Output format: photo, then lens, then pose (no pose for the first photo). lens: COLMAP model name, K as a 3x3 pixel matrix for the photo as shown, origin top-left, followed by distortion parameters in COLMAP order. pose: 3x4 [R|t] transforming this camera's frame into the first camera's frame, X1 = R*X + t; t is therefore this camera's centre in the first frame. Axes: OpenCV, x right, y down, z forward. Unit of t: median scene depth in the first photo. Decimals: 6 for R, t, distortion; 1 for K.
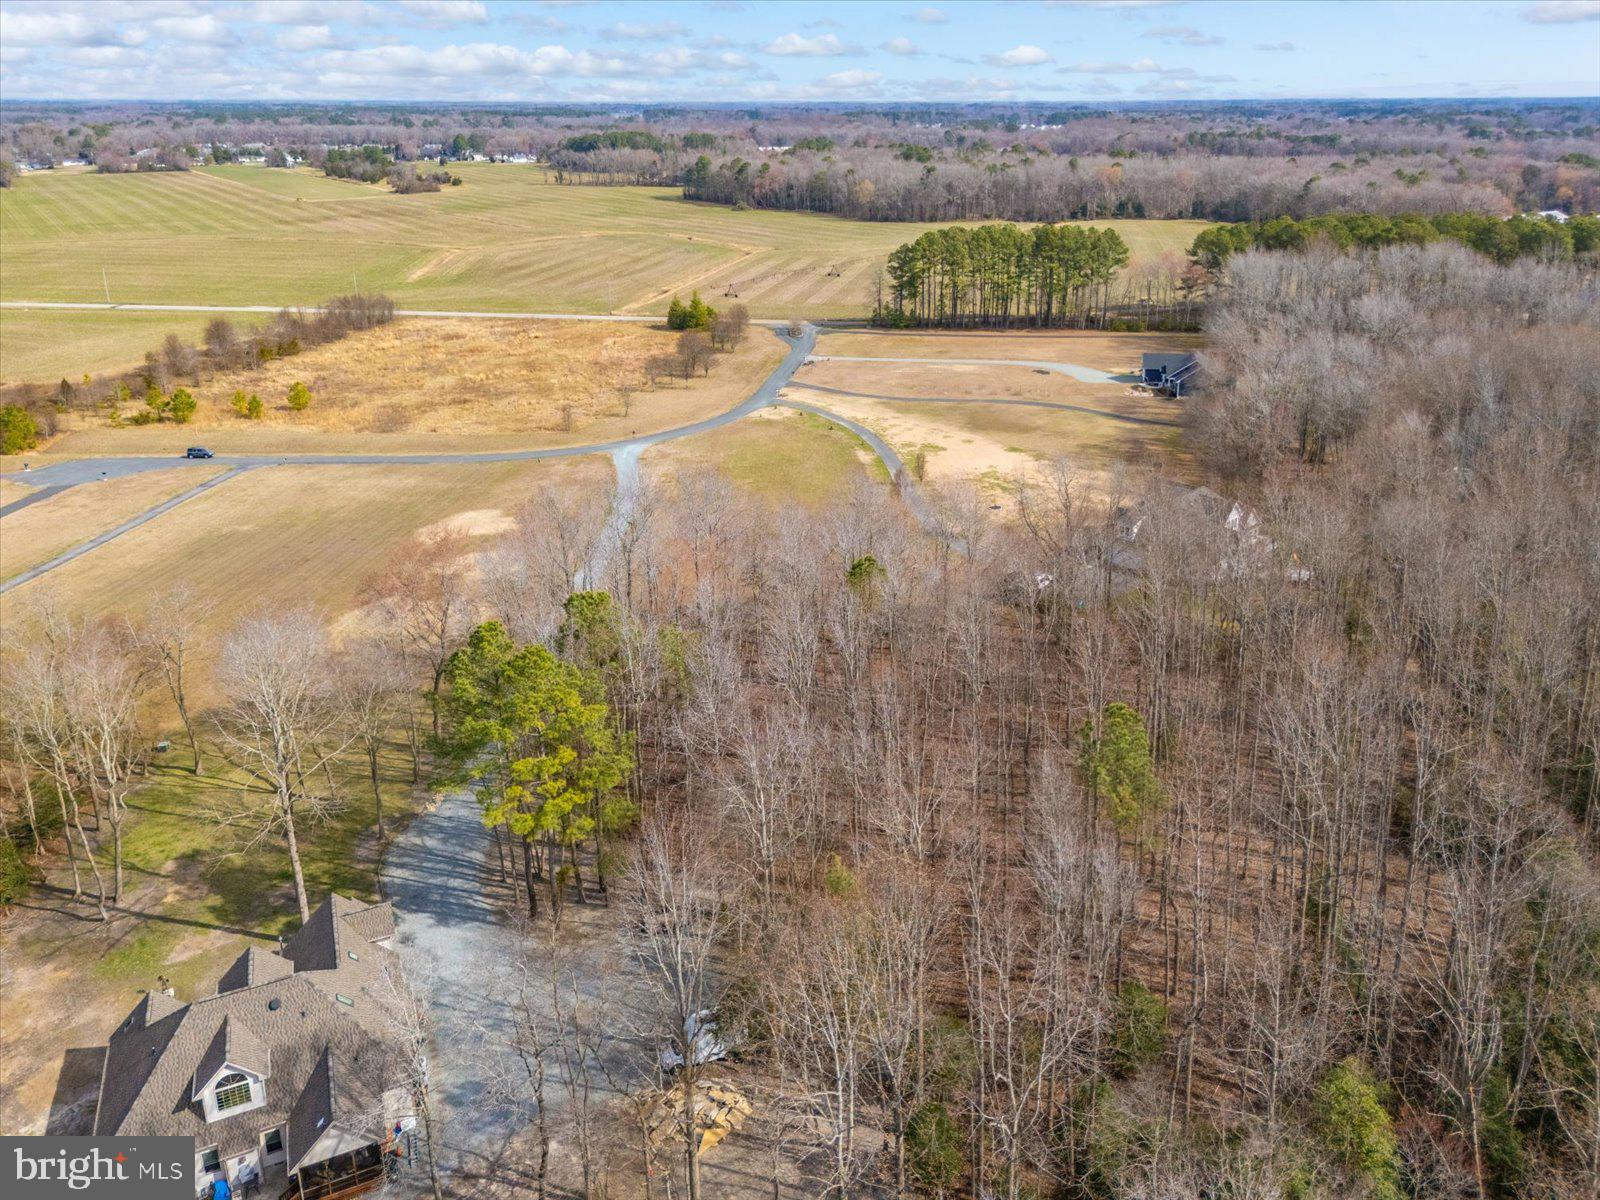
lens RADIAL K [[1239.3, 0, 927.2], [0, 1239.3, 493.3], [0, 0, 1]] dist [0.041746, -0.016818]
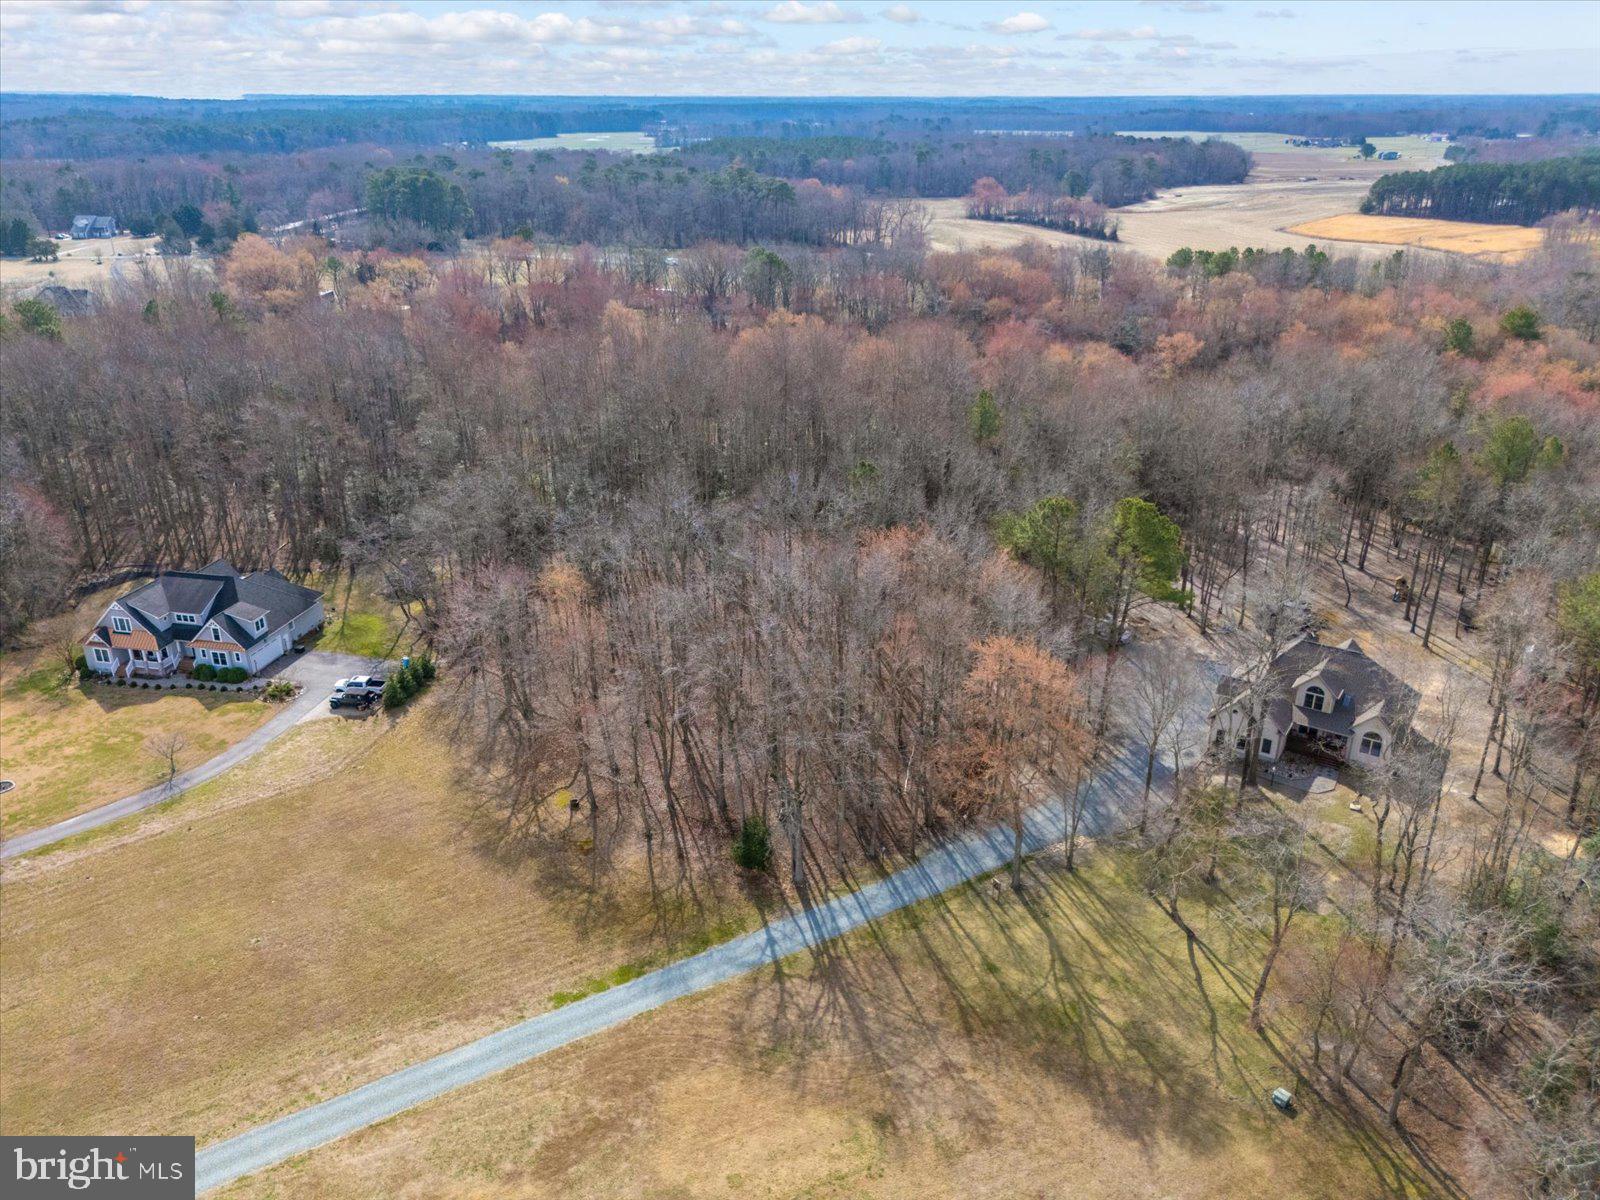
lens RADIAL K [[1186.3, 0, 787.3], [0, 1186.3, 598.5], [0, 0, 1]] dist [0.051820, -0.042193]
pose [[-0.479632, -0.342011, 0.808073, -0.338903], [0.265789, 0.821022, 0.505251, -0.154171], [-0.836247, 0.457111, -0.302886, 0.478261]]
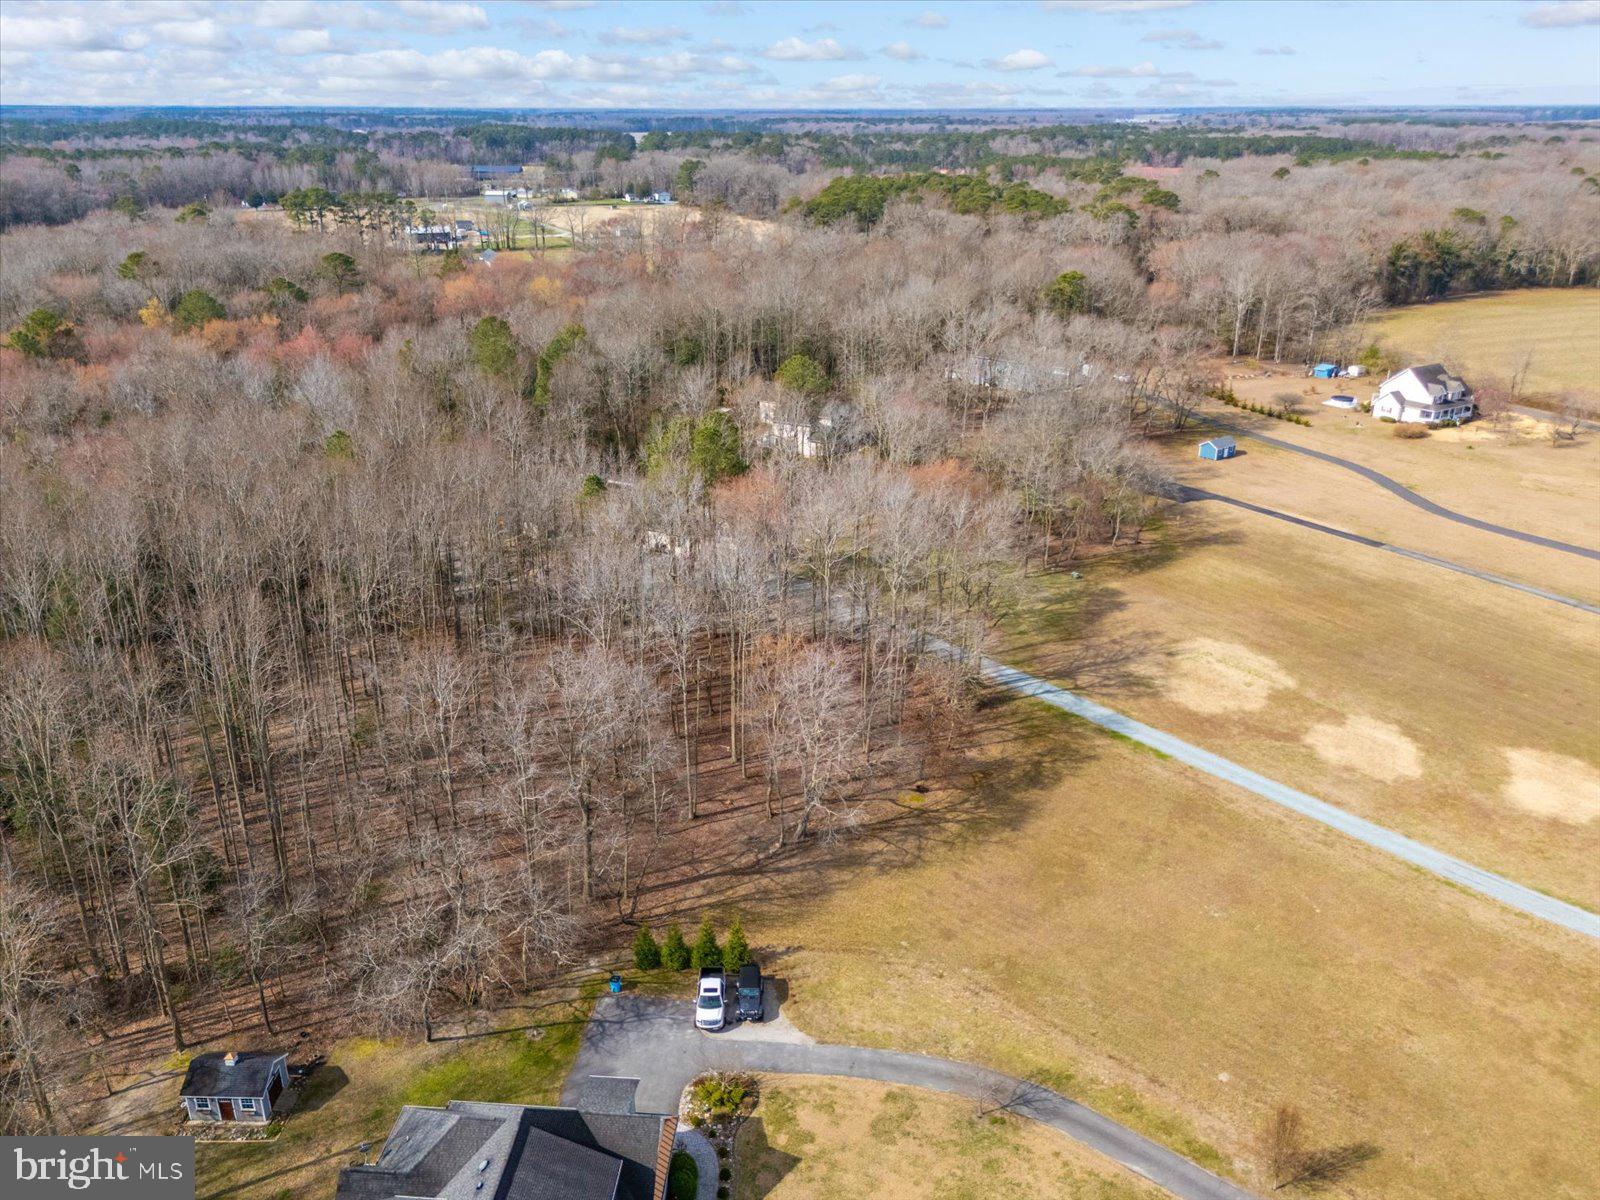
lens RADIAL K [[1208.6, 0, 771.6], [0, 1208.6, 597.2], [0, 0, 1]] dist [0.050820, -0.045502]
pose [[-0.805427, 0.223901, -0.548777, 0.163021], [-0.179017, 0.790757, 0.585368, -0.195738], [0.565013, 0.569712, -0.596815, 0.608655]]
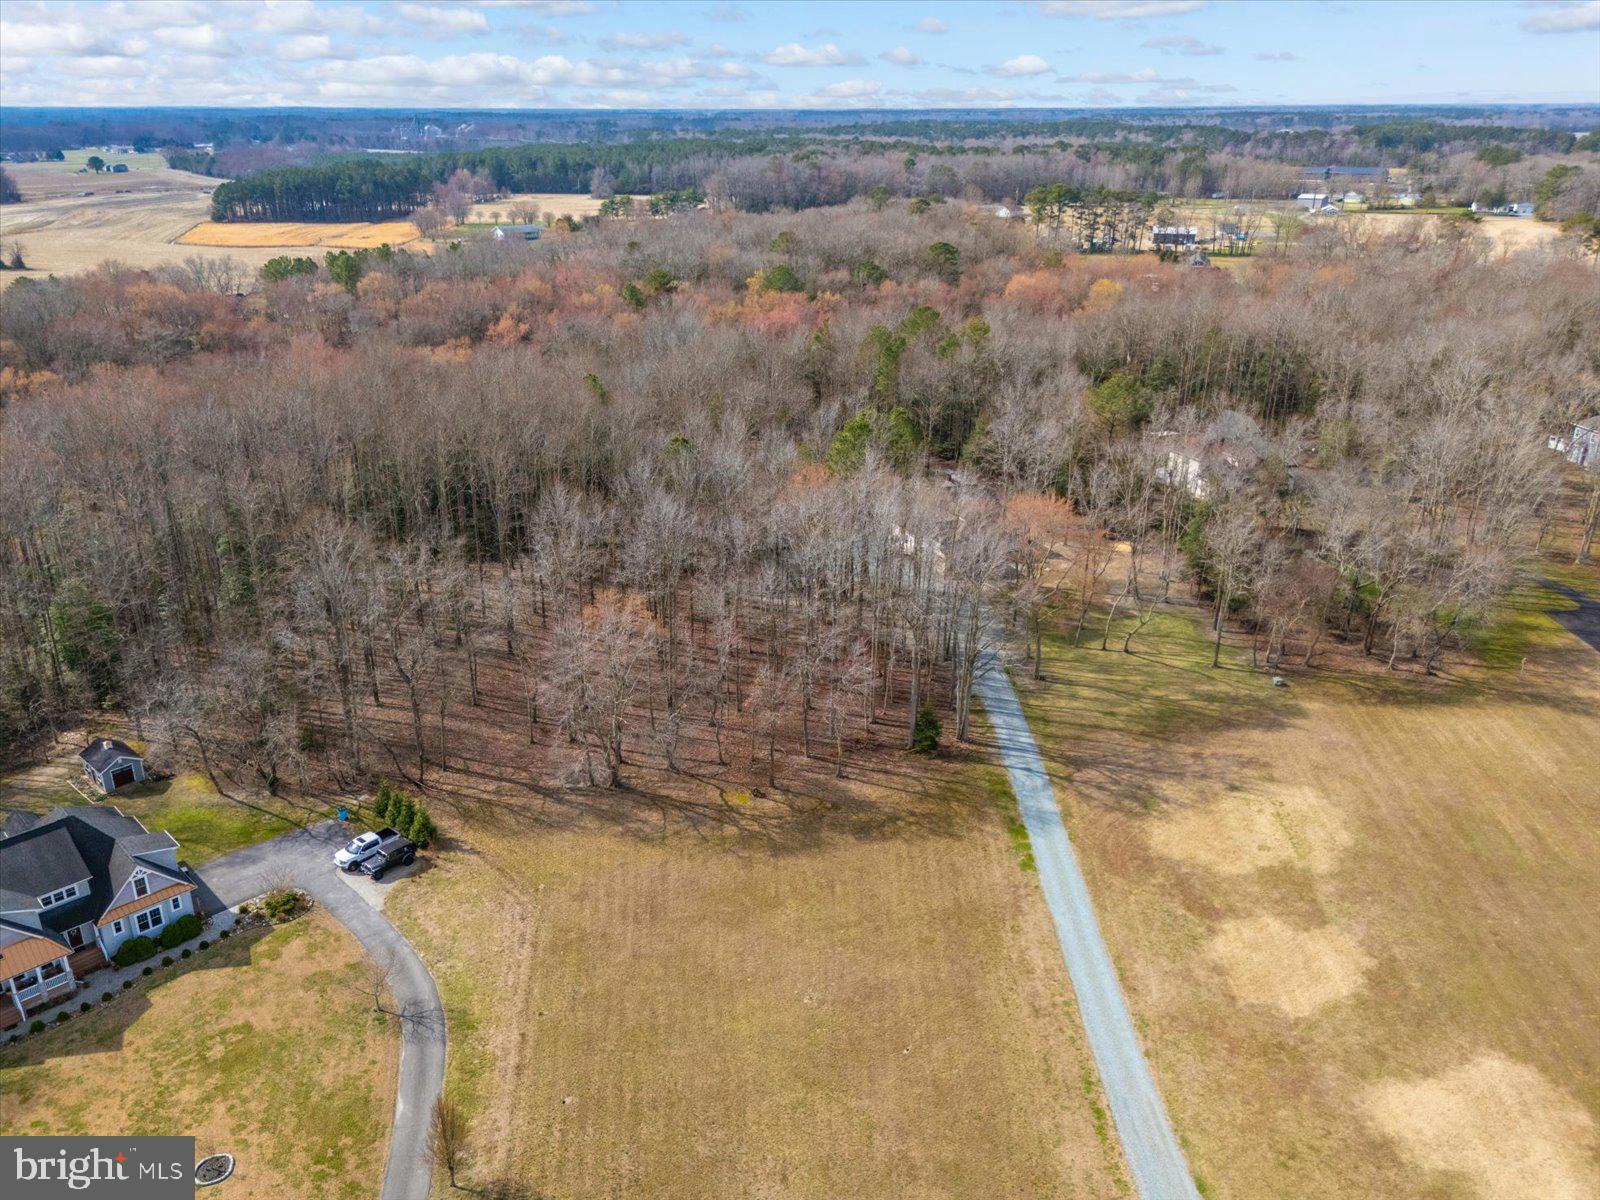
lens RADIAL K [[1218.4, 0, 755.4], [0, 1218.4, 596.8], [0, 0, 1]] dist [0.035279, -0.008435]
pose [[-0.995774, -0.031941, 0.086105, -0.083303], [0.030261, 0.771092, 0.636004, -0.220053], [-0.086710, 0.635922, -0.766867, 0.688616]]
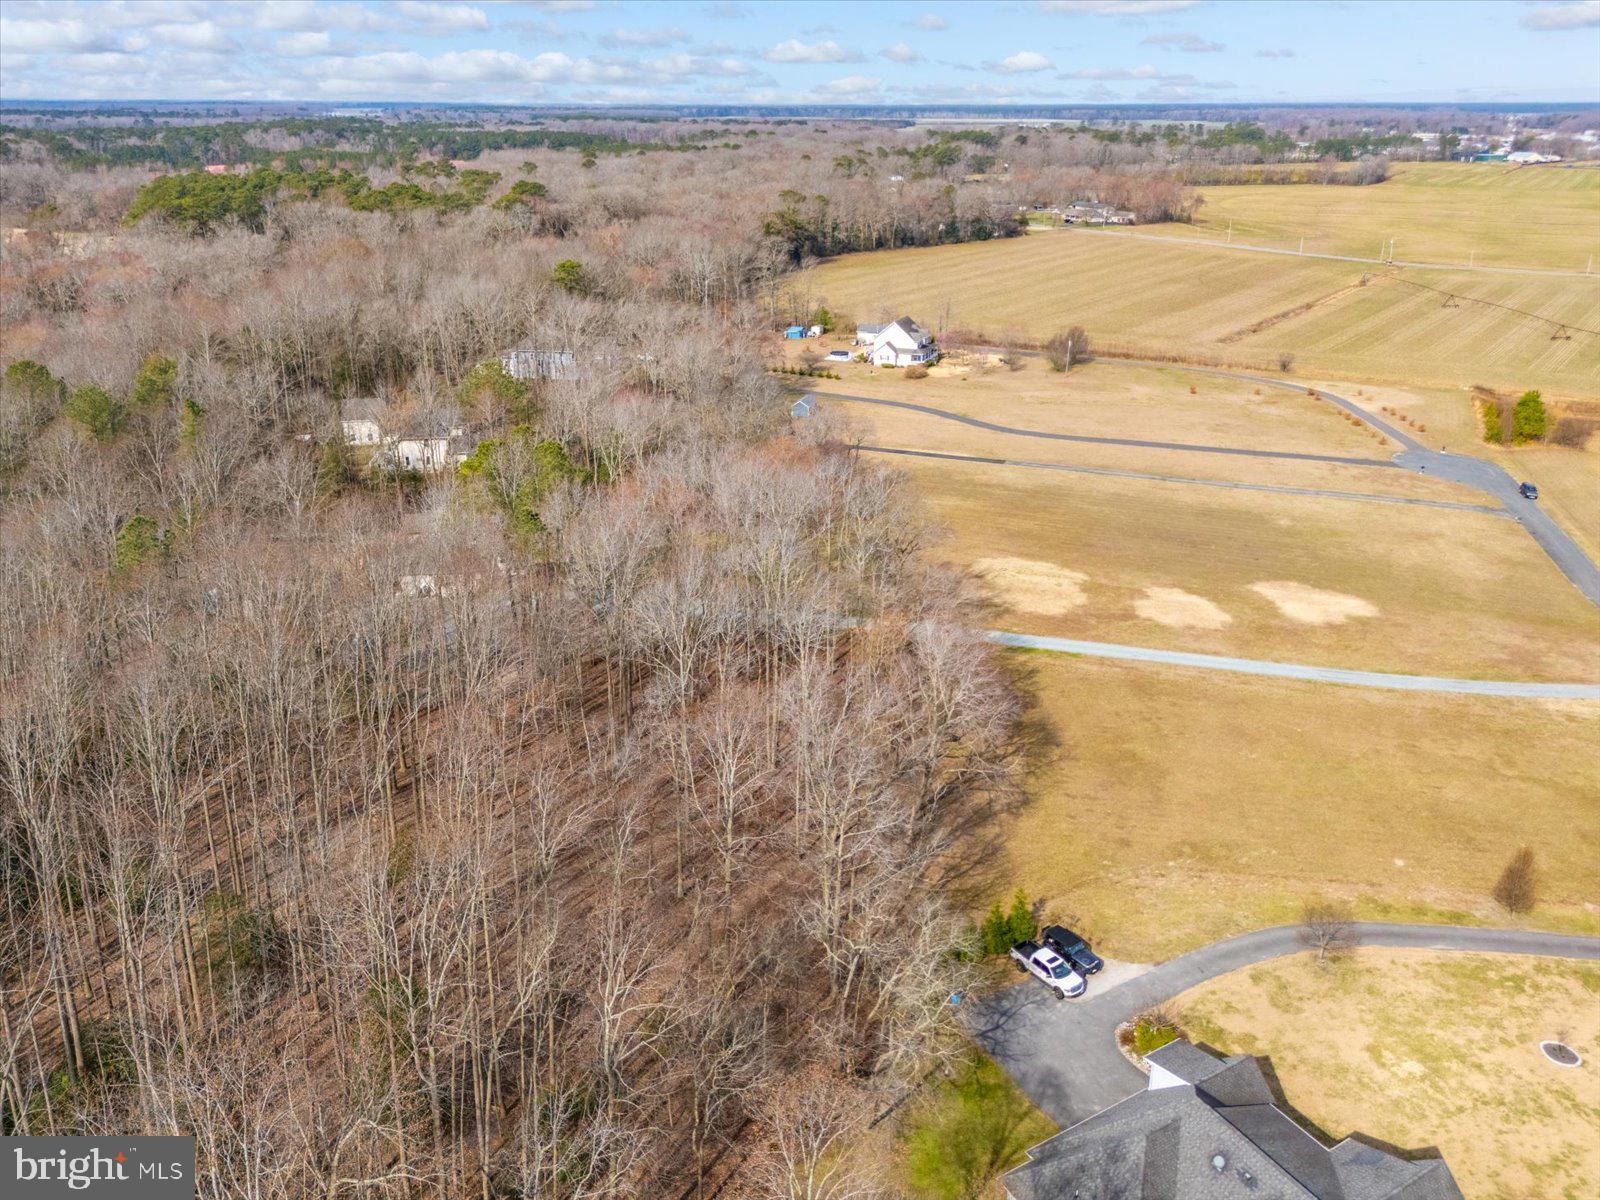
lens RADIAL K [[1215.0, 0, 780.1], [0, 1215.0, 544.5], [0, 0, 1]] dist [0.076276, -0.075908]
pose [[-0.315762, 0.323759, -0.891894, 0.278410], [-0.289533, 0.862276, 0.415512, -0.142840], [0.903585, 0.389436, -0.178535, 0.448430]]
